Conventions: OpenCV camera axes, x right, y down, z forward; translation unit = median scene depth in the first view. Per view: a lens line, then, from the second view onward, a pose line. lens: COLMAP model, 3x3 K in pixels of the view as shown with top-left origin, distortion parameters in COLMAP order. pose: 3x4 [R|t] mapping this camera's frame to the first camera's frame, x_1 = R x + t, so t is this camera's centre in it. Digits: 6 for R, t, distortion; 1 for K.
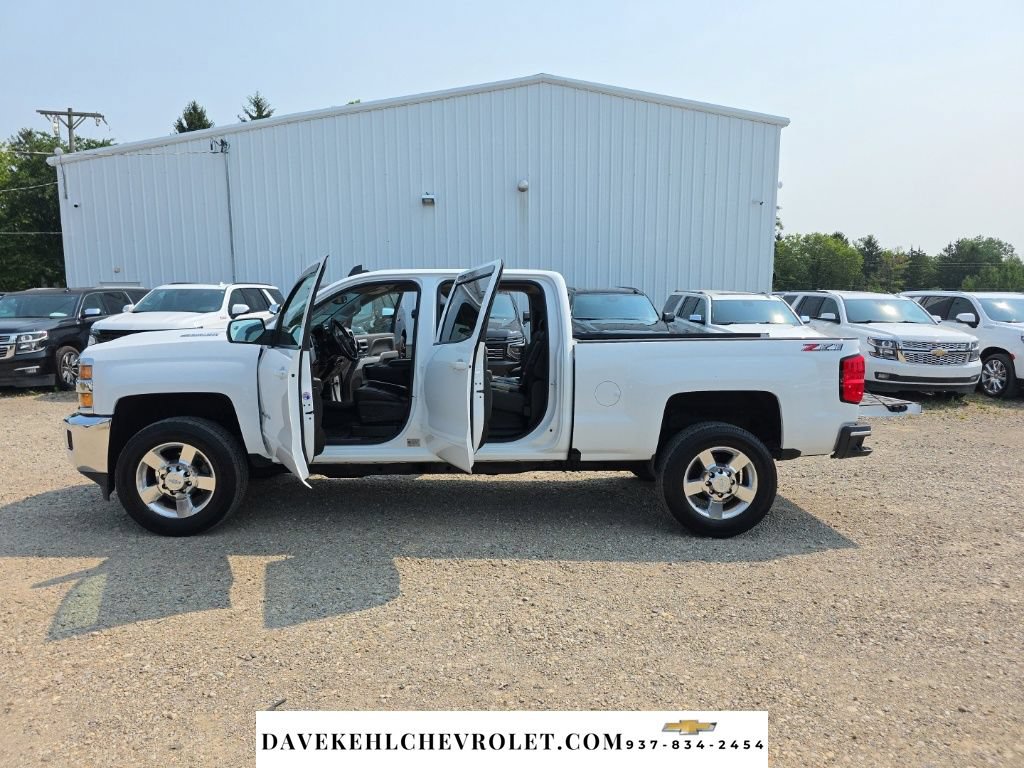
lens RADIAL K [[708.0, 0, 506.7], [0, 708.0, 374.5], [0, 0, 1]] dist [0.061114, -0.057321]
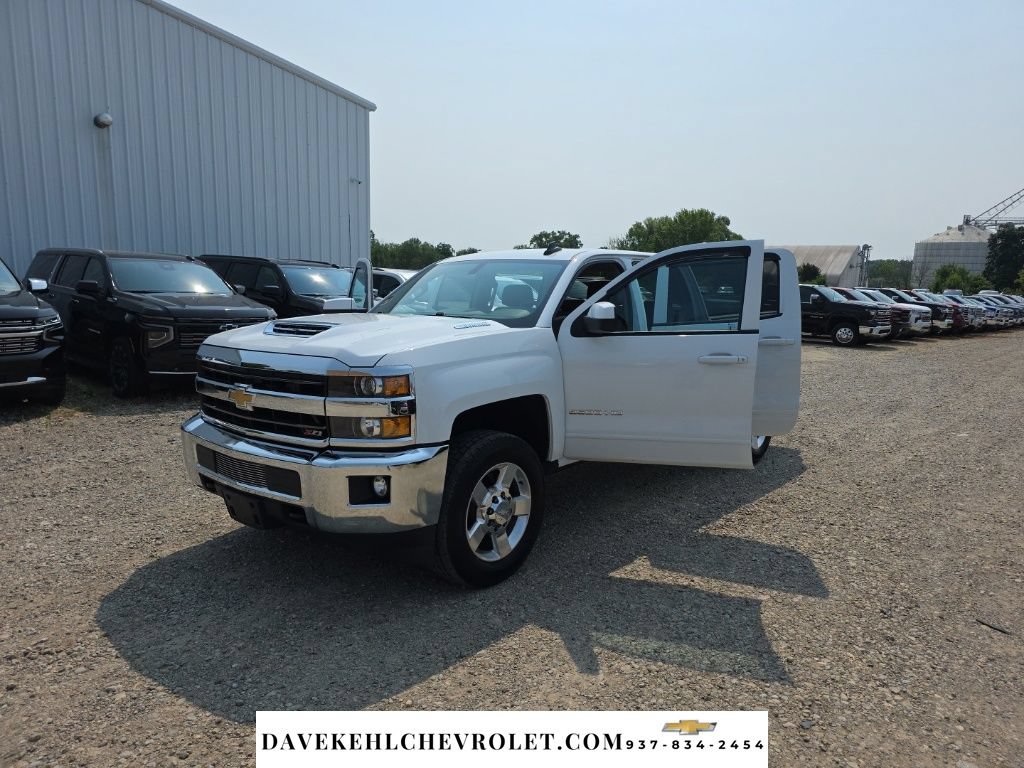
lens RADIAL K [[708.0, 0, 517.1], [0, 708.0, 380.5], [0, 0, 1]] dist [0.061114, -0.057321]
pose [[0.643878, -0.093896, 0.759345, -0.974333], [0.056727, 0.995568, 0.075005, -0.049624], [-0.763022, -0.005219, 0.646351, 0.462468]]
